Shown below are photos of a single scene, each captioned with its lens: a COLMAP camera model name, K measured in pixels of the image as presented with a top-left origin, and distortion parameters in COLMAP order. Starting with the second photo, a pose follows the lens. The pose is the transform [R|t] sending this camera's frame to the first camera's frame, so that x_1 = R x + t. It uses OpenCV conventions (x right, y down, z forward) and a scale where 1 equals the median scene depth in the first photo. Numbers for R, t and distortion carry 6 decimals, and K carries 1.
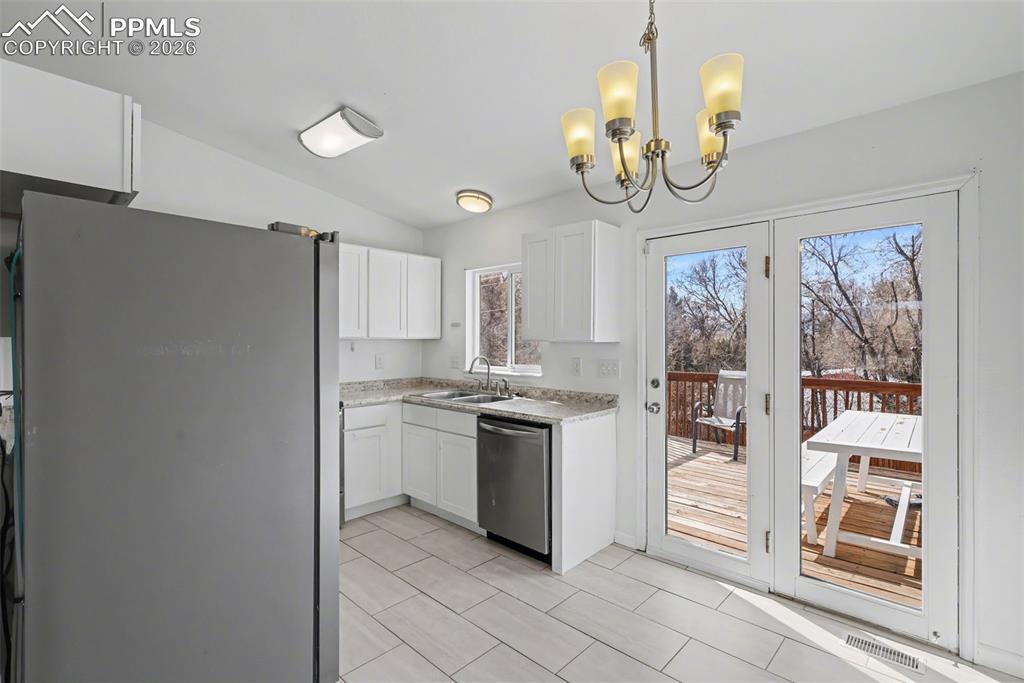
lens RADIAL K [[476.4, 0, 512.1], [0, 476.4, 342.5], [0, 0, 1]] dist [-0.003034, 0.003617]
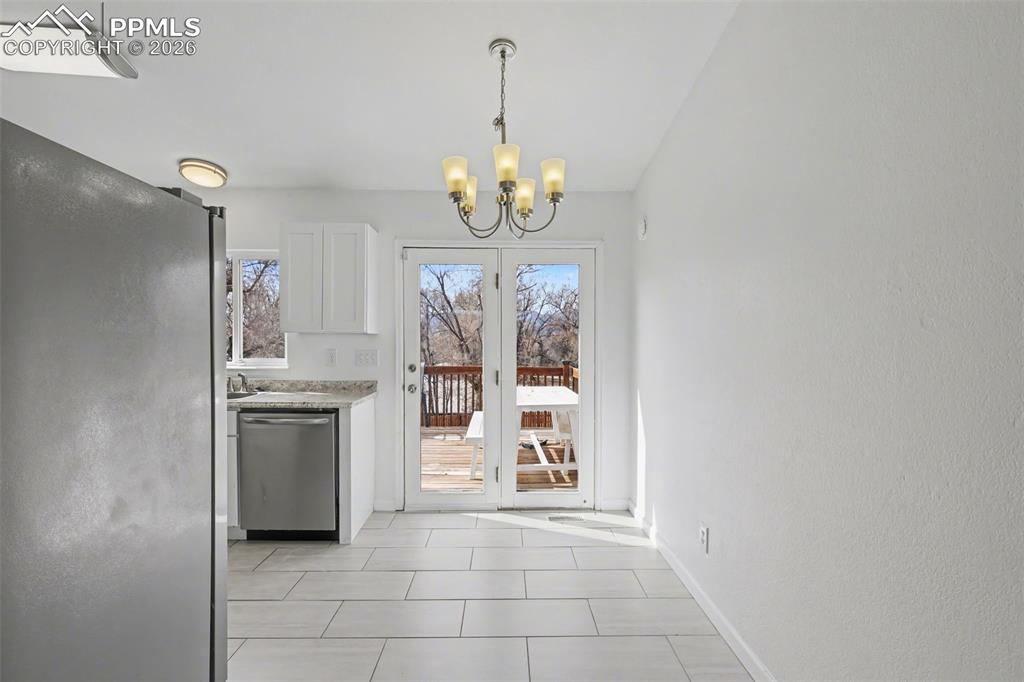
lens RADIAL K [[476.4, 0, 510.7], [0, 476.4, 348.2], [0, 0, 1]] dist [-0.003034, 0.003617]
pose [[0.720333, -0.008218, 0.693580, -0.350802], [-0.000747, 0.999920, 0.012623, 0.018846], [-0.693629, -0.009610, 0.720269, -0.042421]]
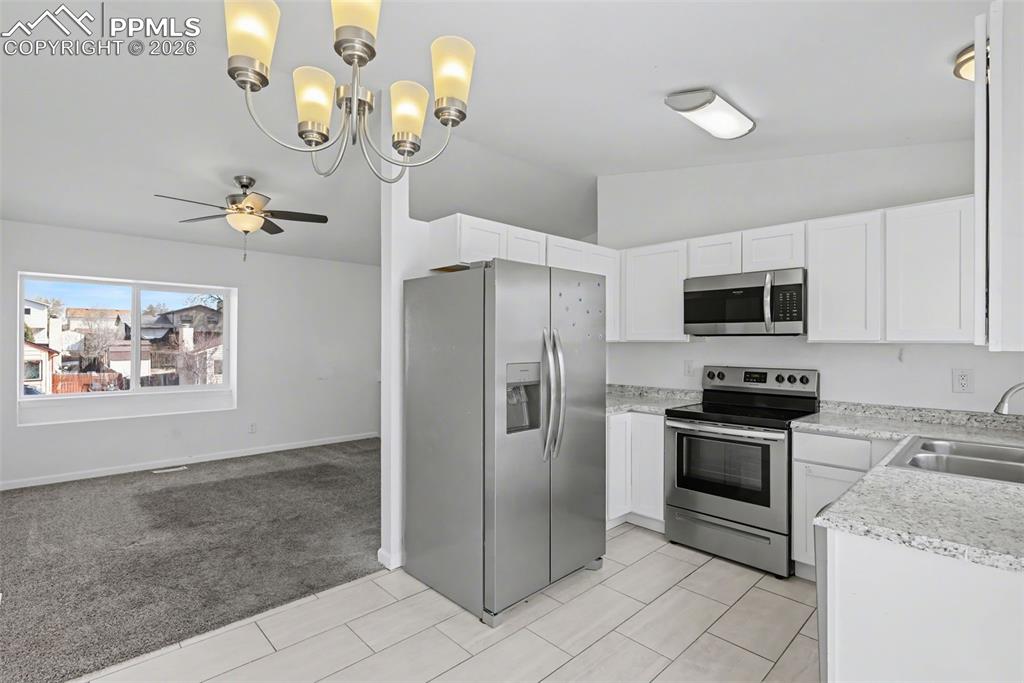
lens RADIAL K [[476.4, 0, 501.5], [0, 476.4, 342.7], [0, 0, 1]] dist [-0.003034, 0.003617]
pose [[-0.055739, -0.001569, -0.998444, 0.527588], [-0.010167, 0.999948, -0.001004, -0.002774], [0.998394, 0.010095, -0.055752, 0.637963]]
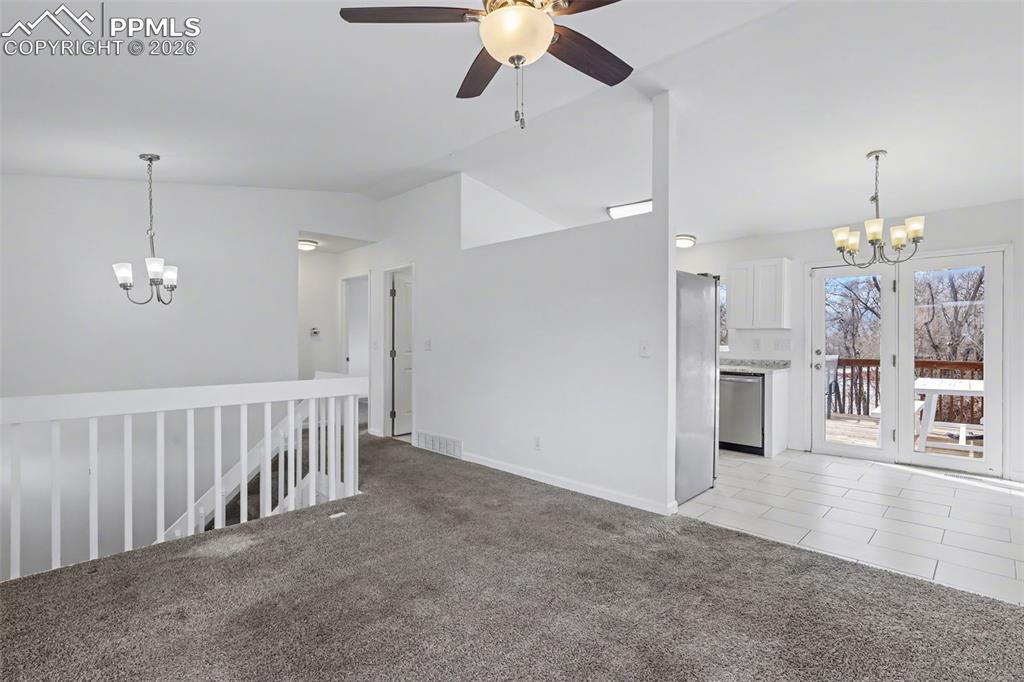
lens RADIAL K [[476.4, 0, 512.4], [0, 476.4, 343.2], [0, 0, 1]] dist [-0.003034, 0.003617]
pose [[0.999436, 0.001350, -0.033548, -0.732799], [-0.001186, 0.999987, 0.004919, 0.044612], [0.033554, -0.004876, 0.999425, -0.743120]]
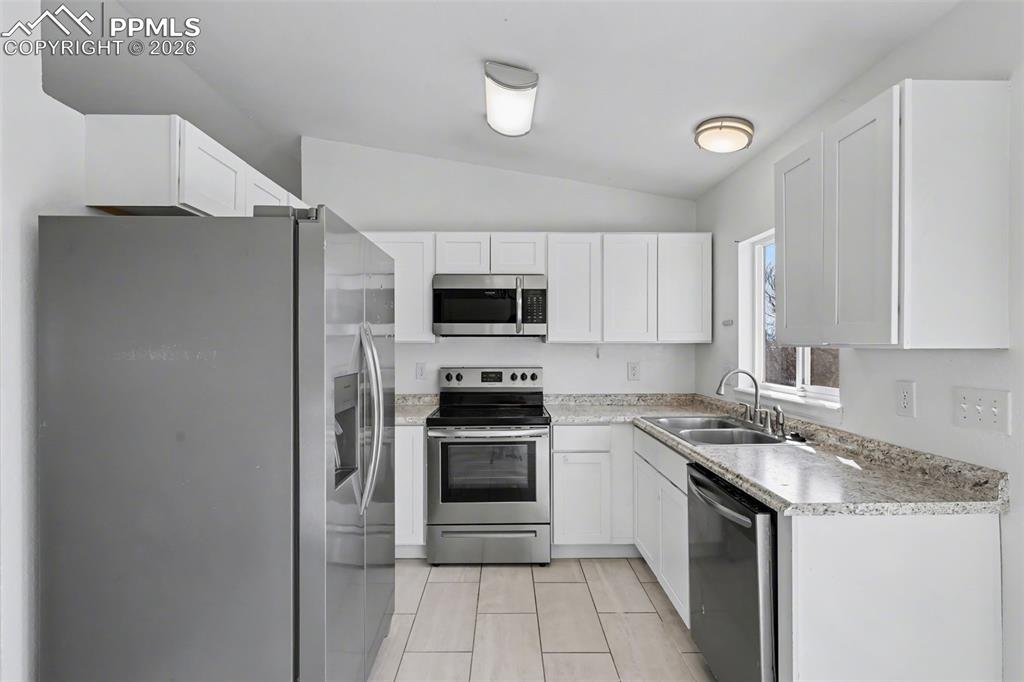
lens RADIAL K [[476.4, 0, 507.4], [0, 476.4, 343.6], [0, 0, 1]] dist [-0.003034, 0.003617]
pose [[0.693639, -0.002530, -0.720319, 0.232179], [-0.003355, 0.999972, -0.006742, -0.001392], [0.720315, 0.007093, 0.693611, 0.398506]]
